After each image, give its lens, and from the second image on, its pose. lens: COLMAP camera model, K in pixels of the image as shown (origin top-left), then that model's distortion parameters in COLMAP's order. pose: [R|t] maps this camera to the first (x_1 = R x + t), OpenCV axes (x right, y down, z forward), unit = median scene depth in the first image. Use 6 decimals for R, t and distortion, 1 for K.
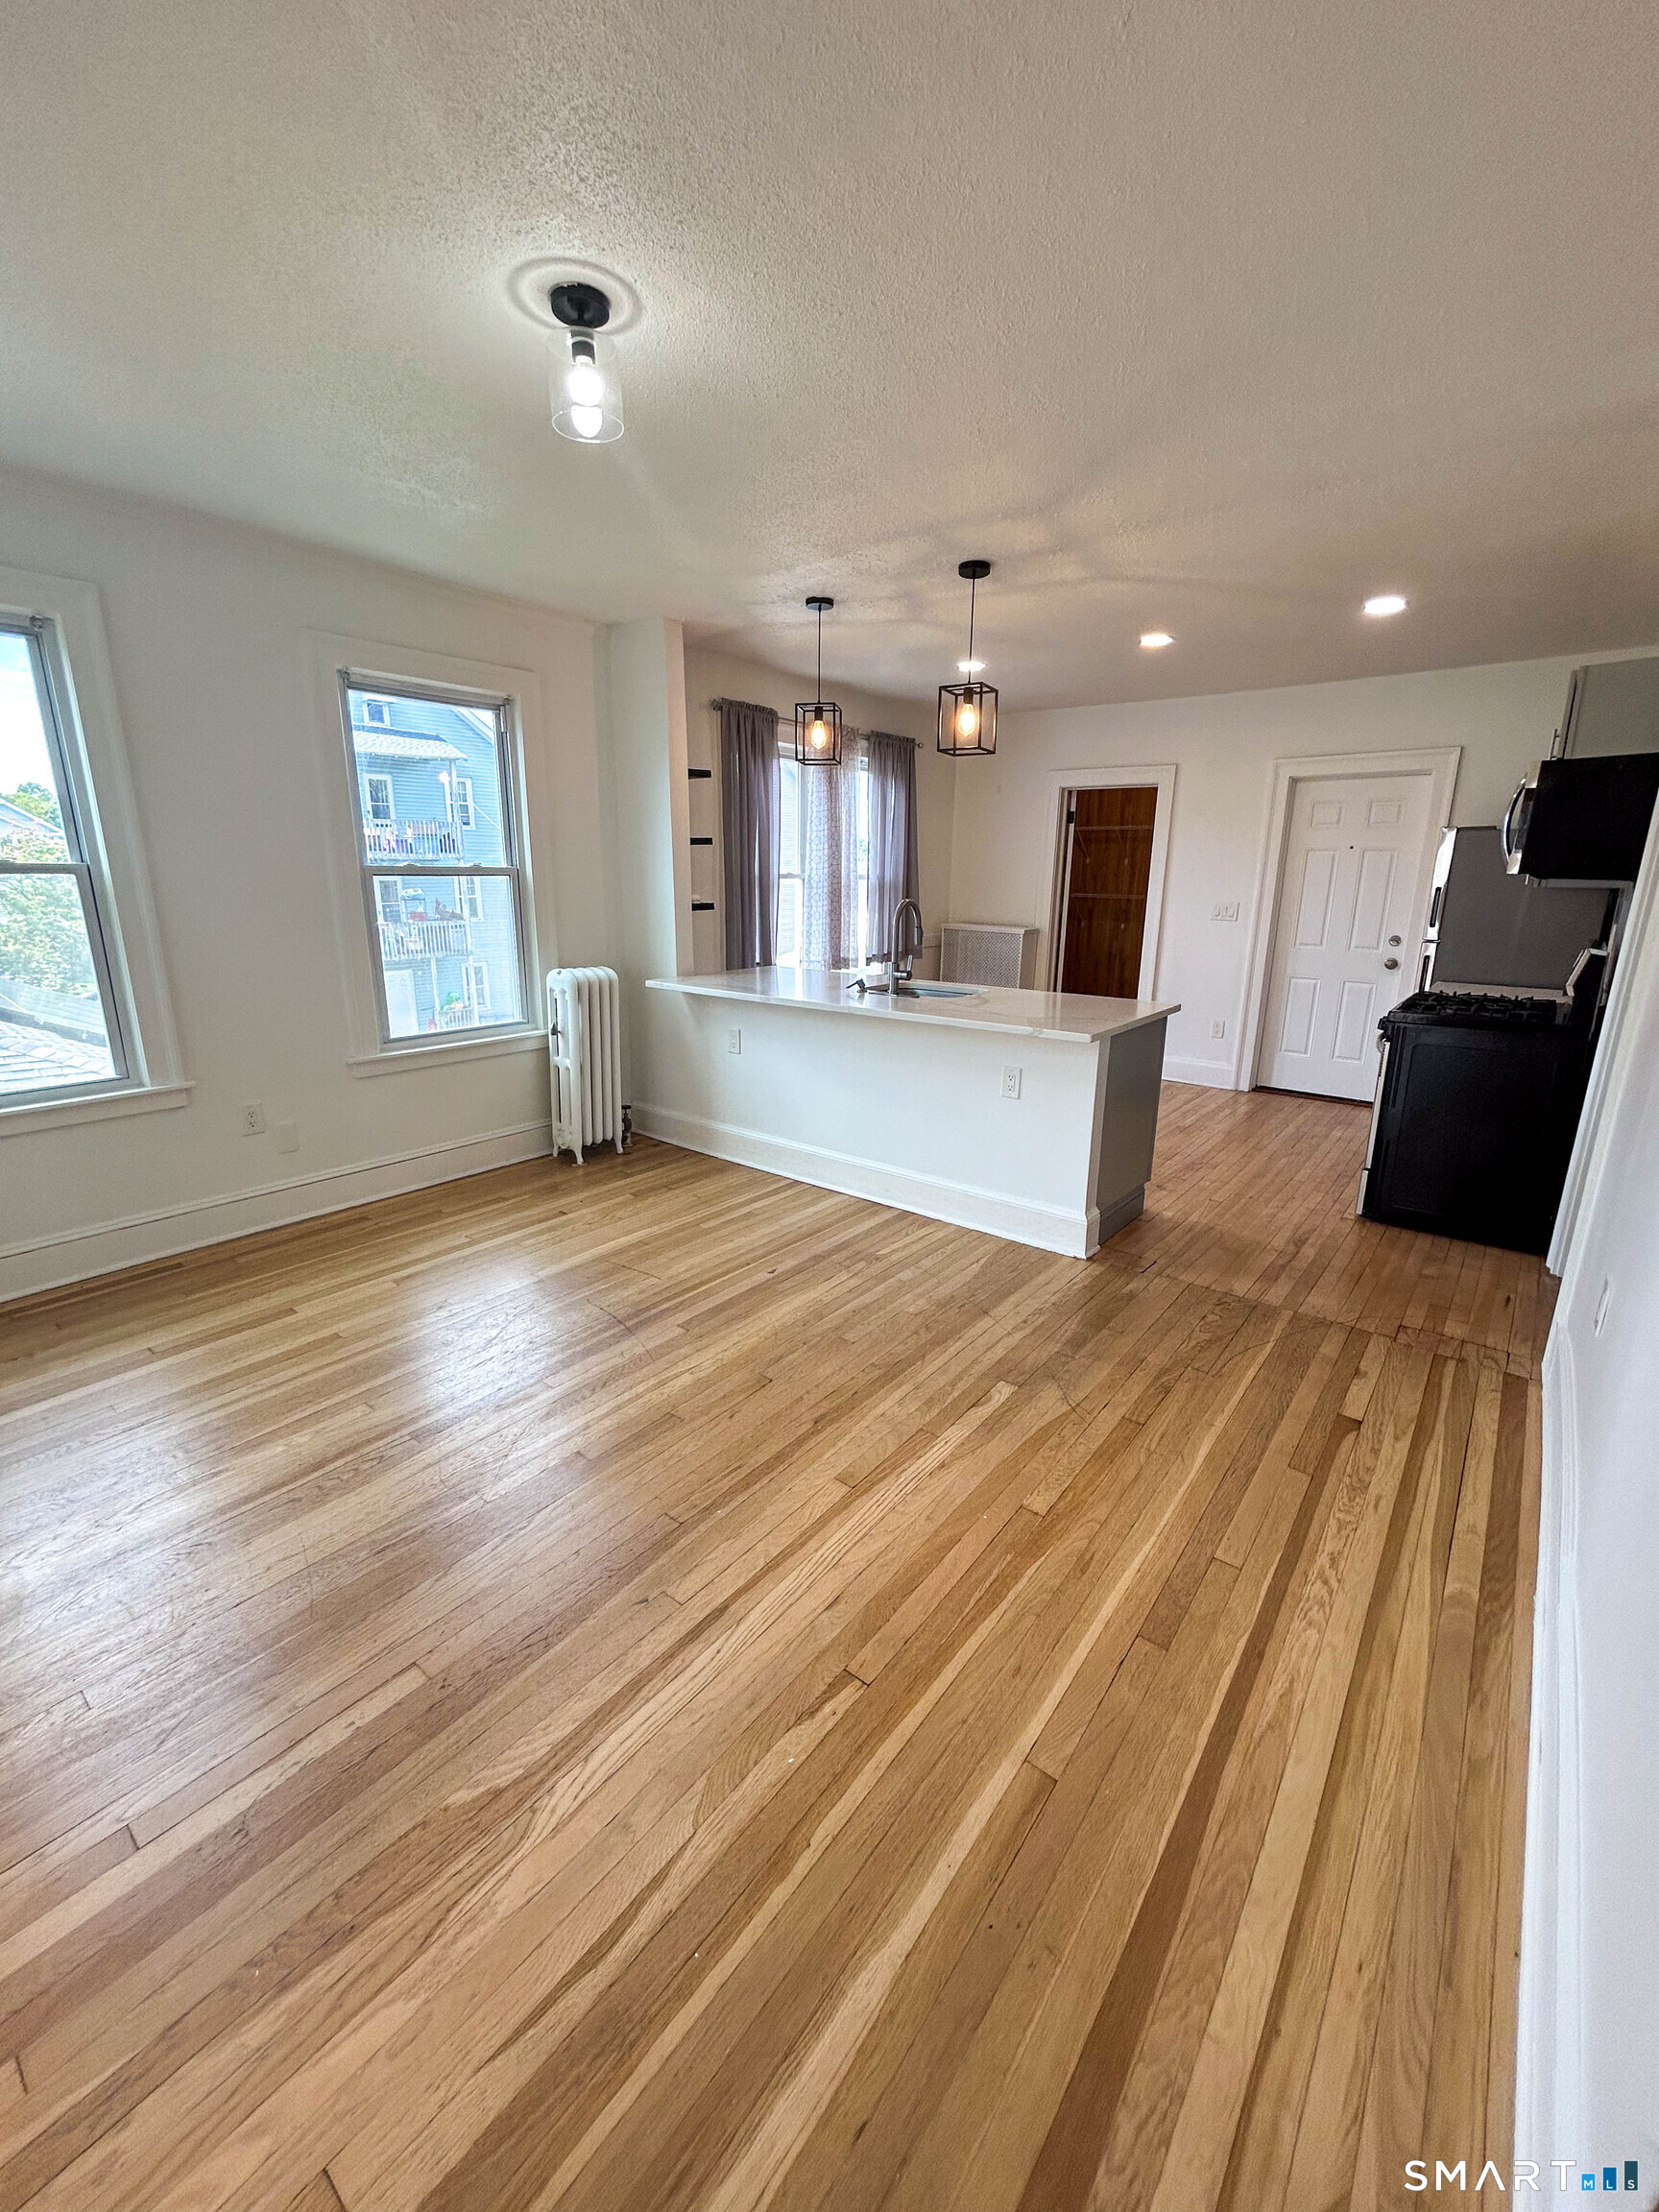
lens RADIAL K [[890.3, 0, 832.5], [0, 890.3, 1105.1], [0, 0, 1]] dist [-0.001382, 0.000668]
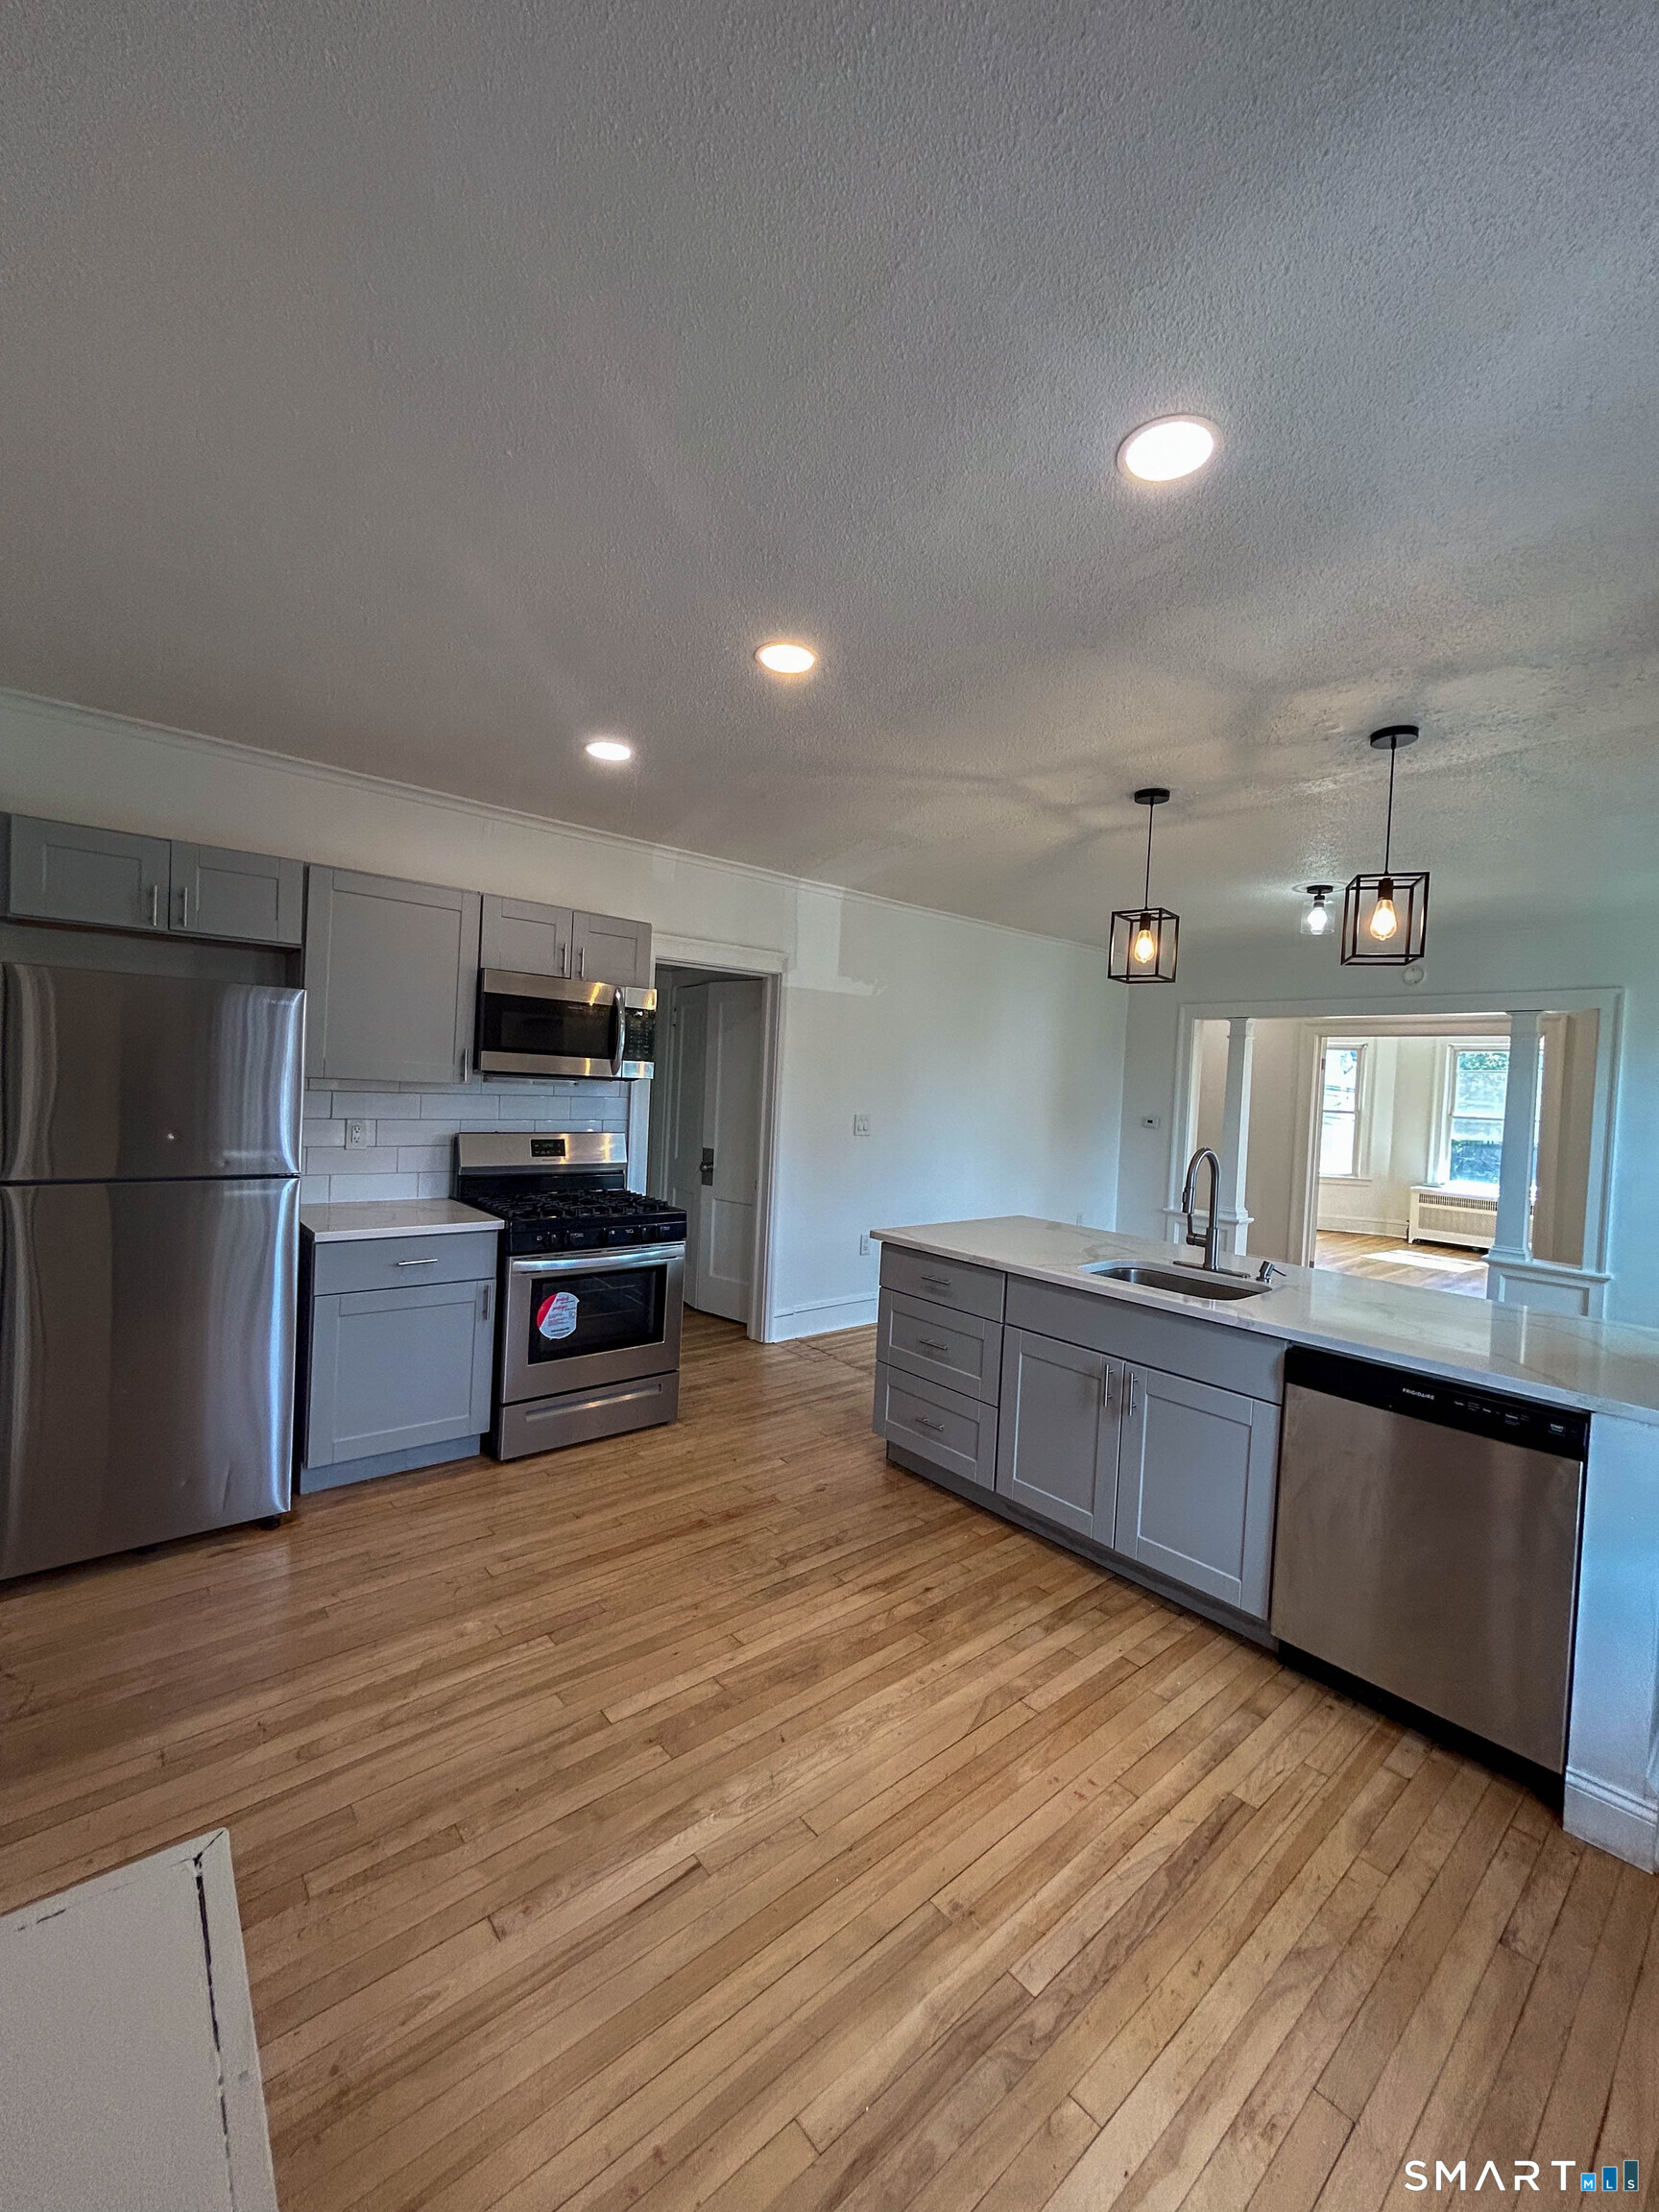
lens RADIAL K [[890.3, 0, 831.3], [0, 890.3, 1107.2], [0, 0, 1]] dist [-0.001382, 0.000668]
pose [[-0.980706, -0.061994, 0.185396, 0.407820], [-0.007506, 0.959625, 0.281183, -0.750874], [-0.195342, 0.274367, -0.941576, 2.795571]]
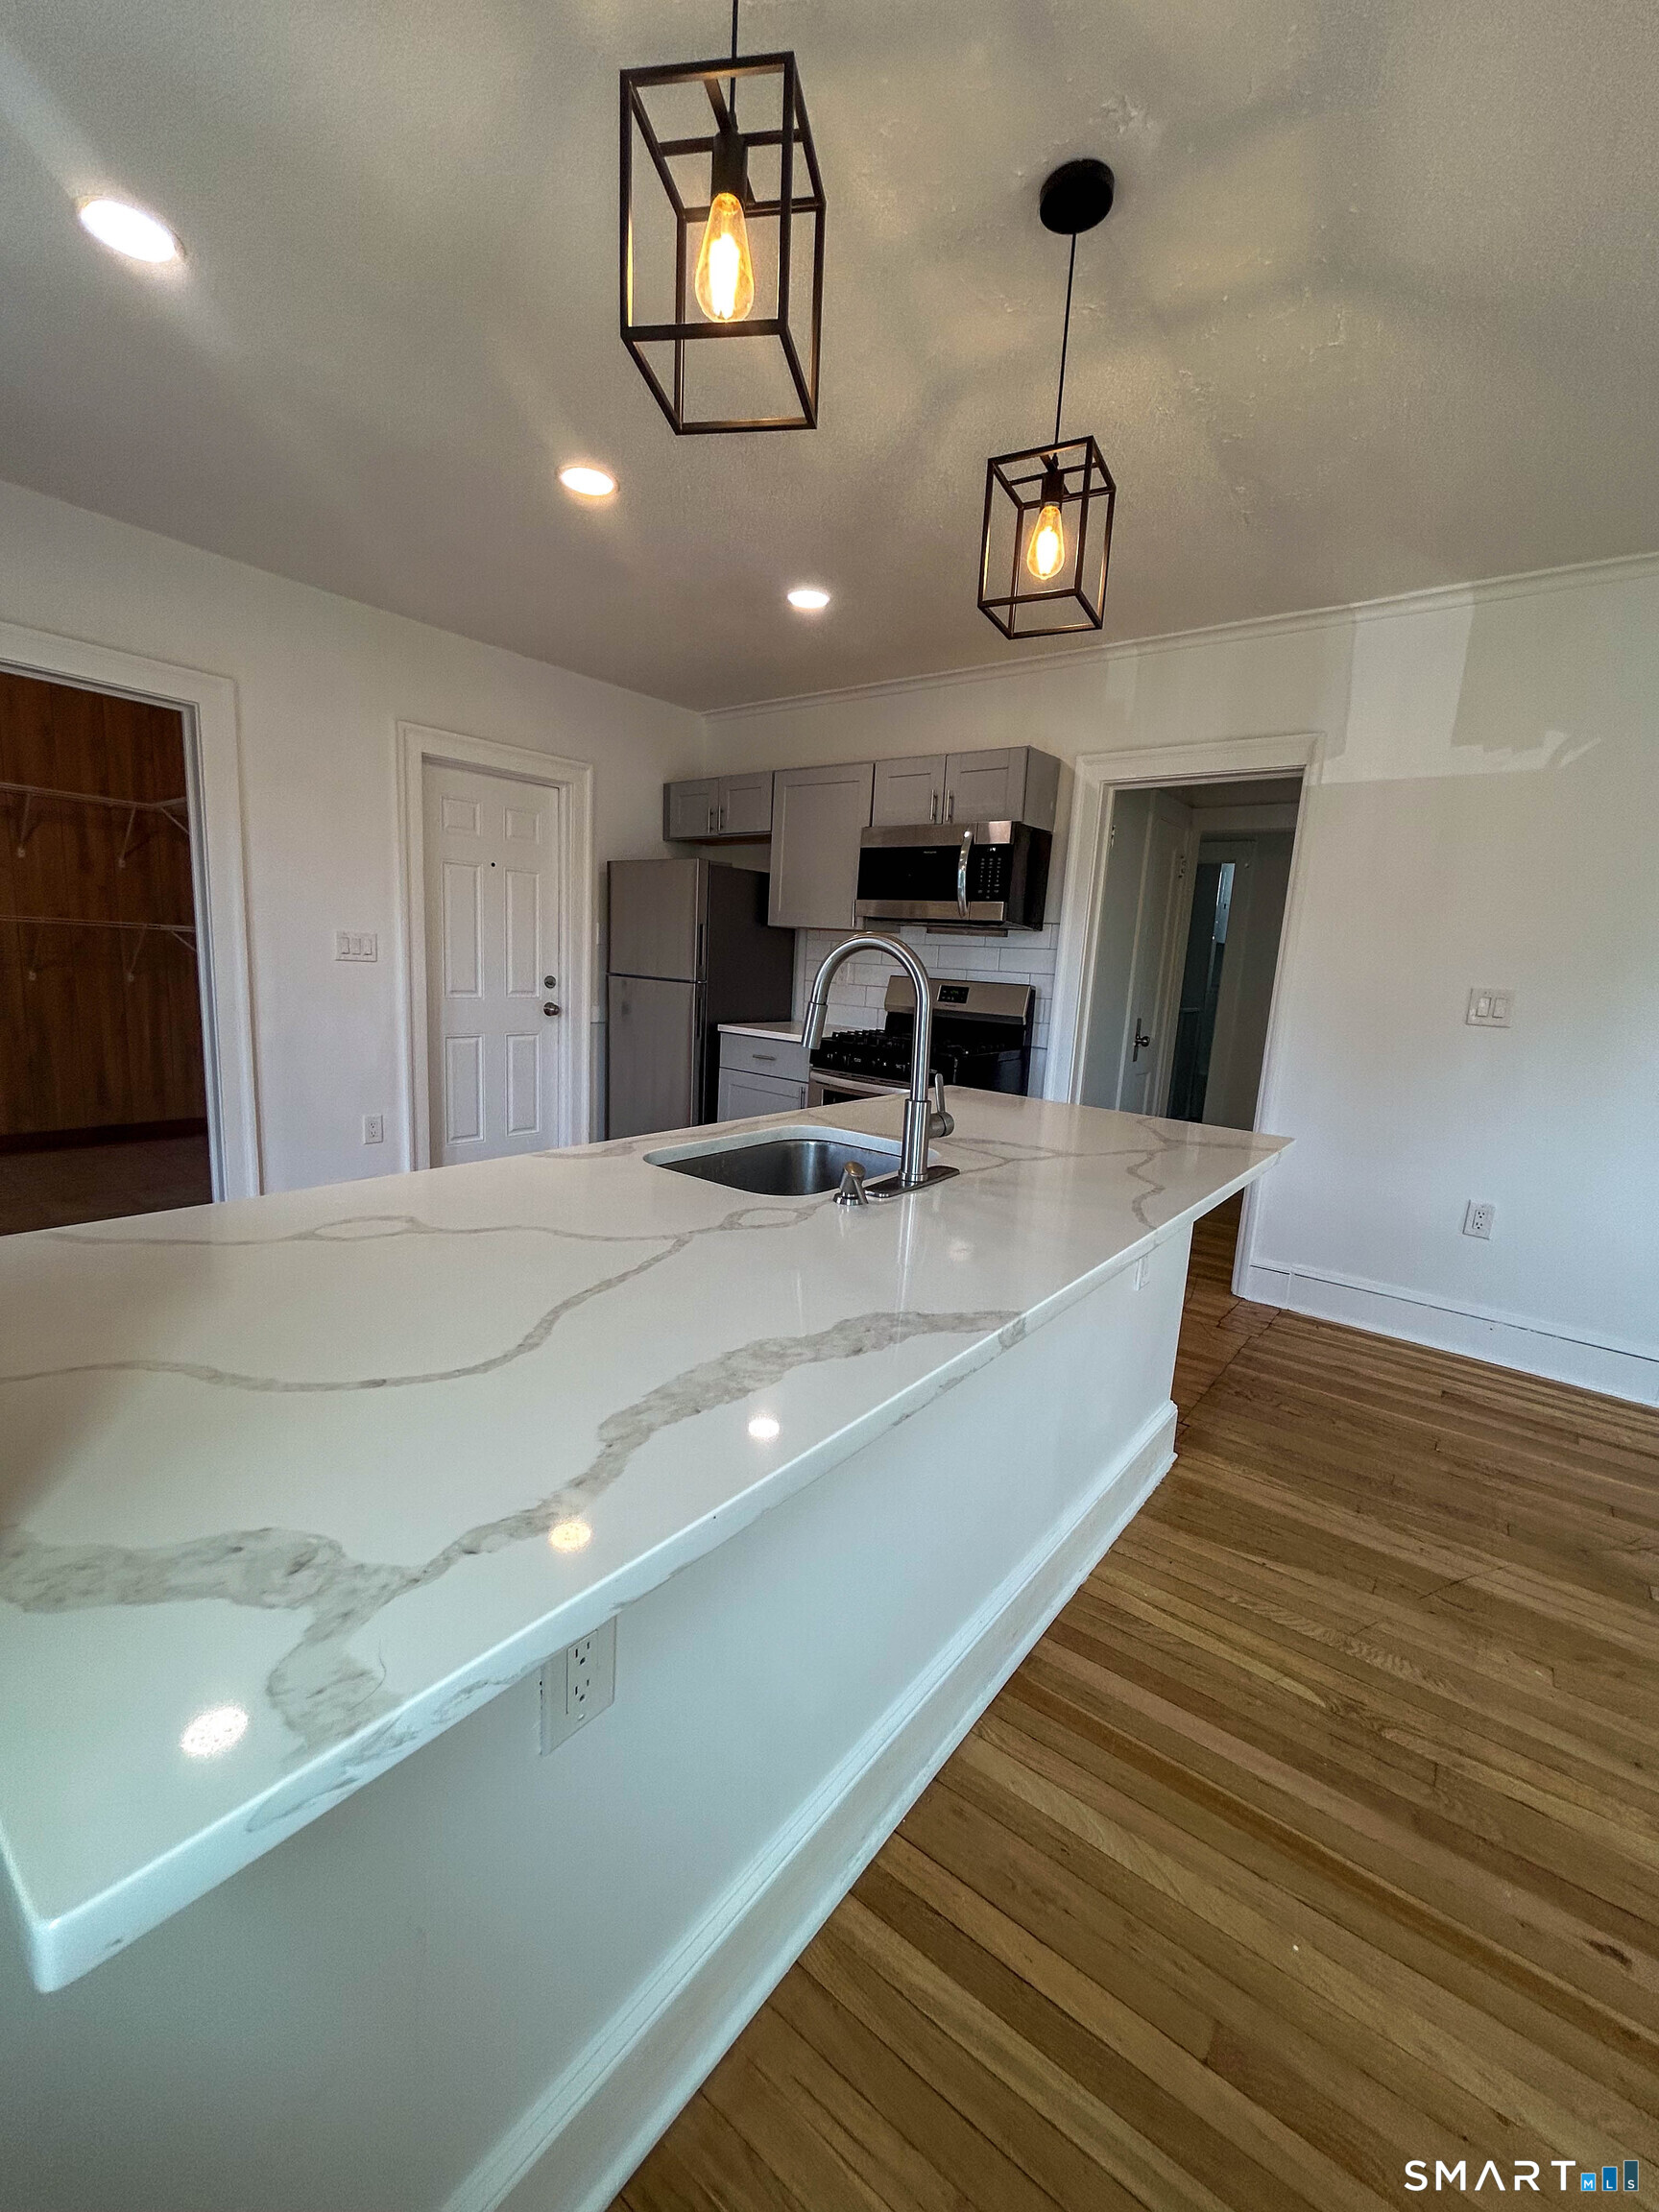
lens RADIAL K [[890.3, 0, 834.7], [0, 890.3, 1106.2], [0, 0, 1]] dist [-0.001382, 0.000668]
pose [[-0.005842, -0.178807, 0.983867, -0.483513], [0.200191, 0.963757, 0.176341, -0.369146], [-0.979740, 0.197991, 0.030165, 1.633108]]
